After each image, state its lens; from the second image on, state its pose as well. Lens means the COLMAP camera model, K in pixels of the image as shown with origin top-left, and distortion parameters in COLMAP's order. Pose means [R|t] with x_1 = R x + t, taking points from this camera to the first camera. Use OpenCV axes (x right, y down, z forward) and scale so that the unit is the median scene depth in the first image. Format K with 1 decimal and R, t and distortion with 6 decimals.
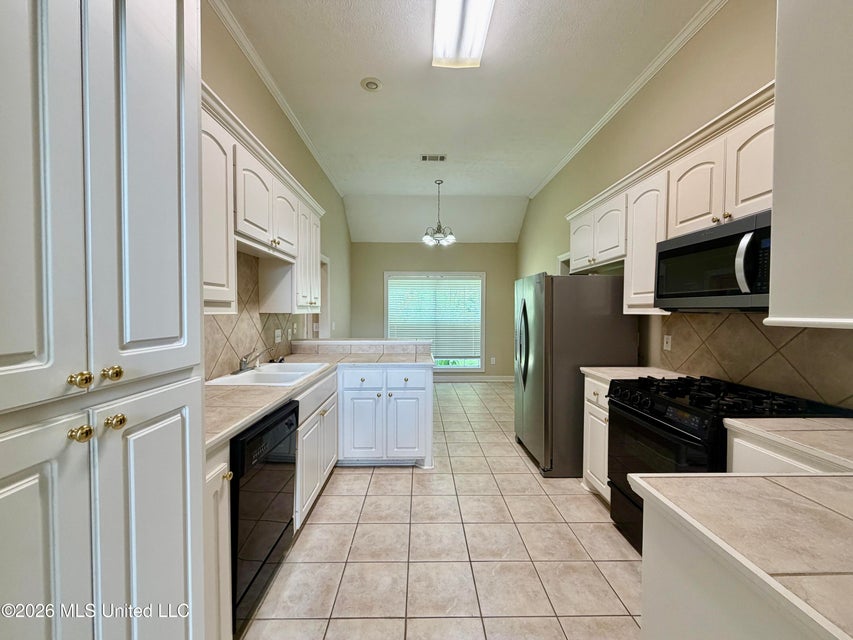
lens RADIAL K [[339.6, 0, 443.3], [0, 339.6, 326.9], [0, 0, 1]] dist [-0.002341, 0.000537]
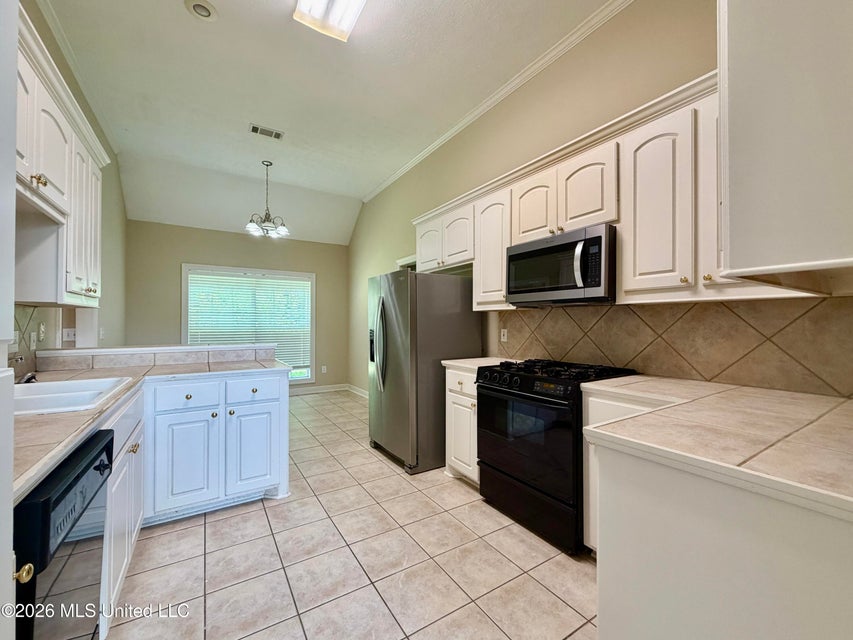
lens RADIAL K [[339.6, 0, 424.5], [0, 339.6, 329.2], [0, 0, 1]] dist [-0.002341, 0.000537]
pose [[0.861305, -0.012040, 0.507945, -0.182952], [0.030604, 0.999133, -0.028210, 0.050401], [-0.507165, 0.039843, 0.860927, 0.116400]]
